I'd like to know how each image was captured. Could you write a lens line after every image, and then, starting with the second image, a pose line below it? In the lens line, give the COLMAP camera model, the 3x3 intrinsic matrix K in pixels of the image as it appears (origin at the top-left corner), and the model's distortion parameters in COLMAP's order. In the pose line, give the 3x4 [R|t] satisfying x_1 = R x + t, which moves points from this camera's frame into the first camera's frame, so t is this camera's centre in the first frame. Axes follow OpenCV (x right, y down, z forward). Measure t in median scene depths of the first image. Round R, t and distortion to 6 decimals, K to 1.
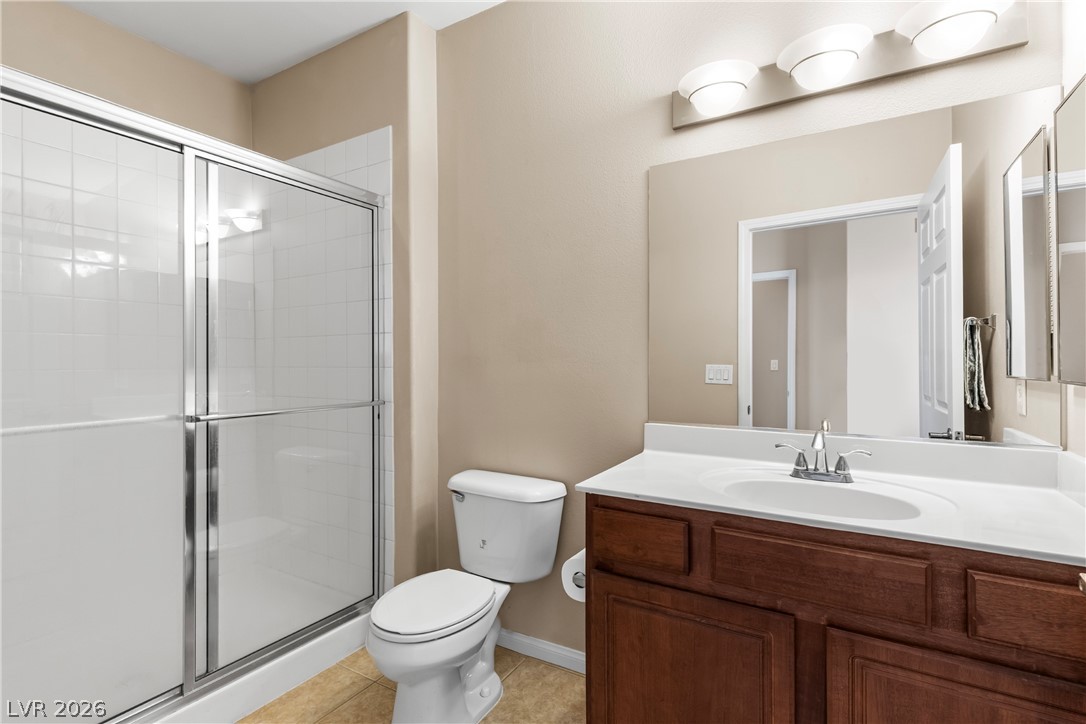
lens RADIAL K [[511.3, 0, 540.5], [0, 511.3, 357.4], [0, 0, 1]] dist [0.000324, -0.001436]
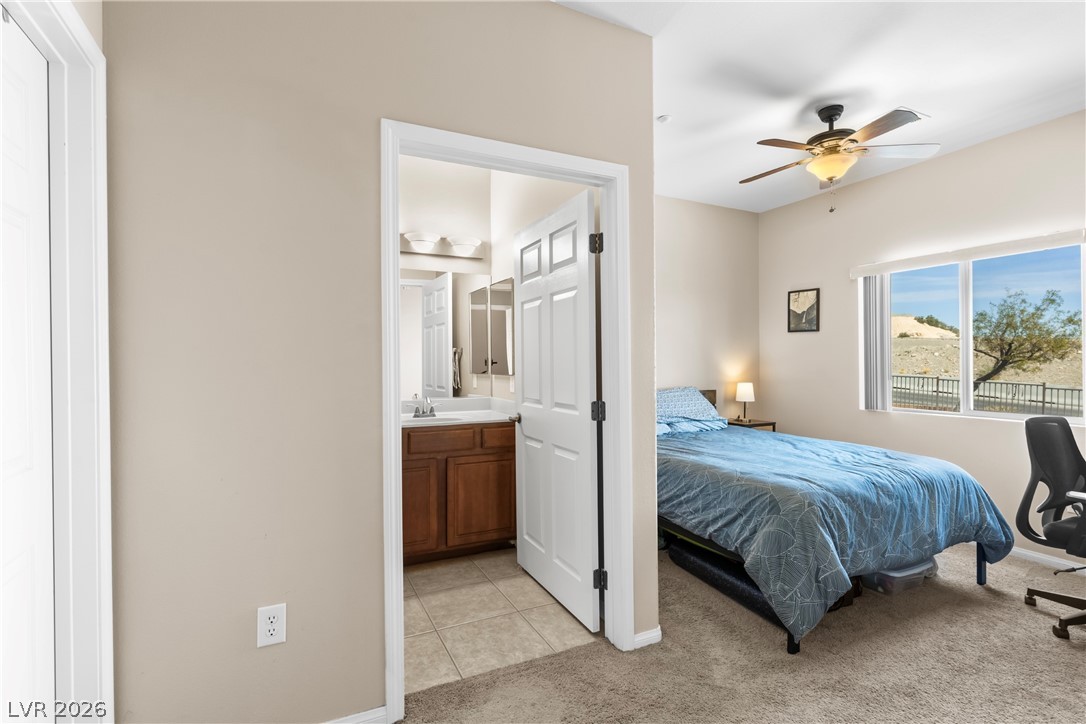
lens RADIAL K [[511.3, 0, 540.5], [0, 511.3, 357.4], [0, 0, 1]] dist [0.000324, -0.001436]
pose [[0.539808, 0.003989, 0.841779, -1.116680], [0.005567, 0.999950, -0.008308, -0.019897], [-0.841770, 0.009171, 0.539758, -0.718160]]
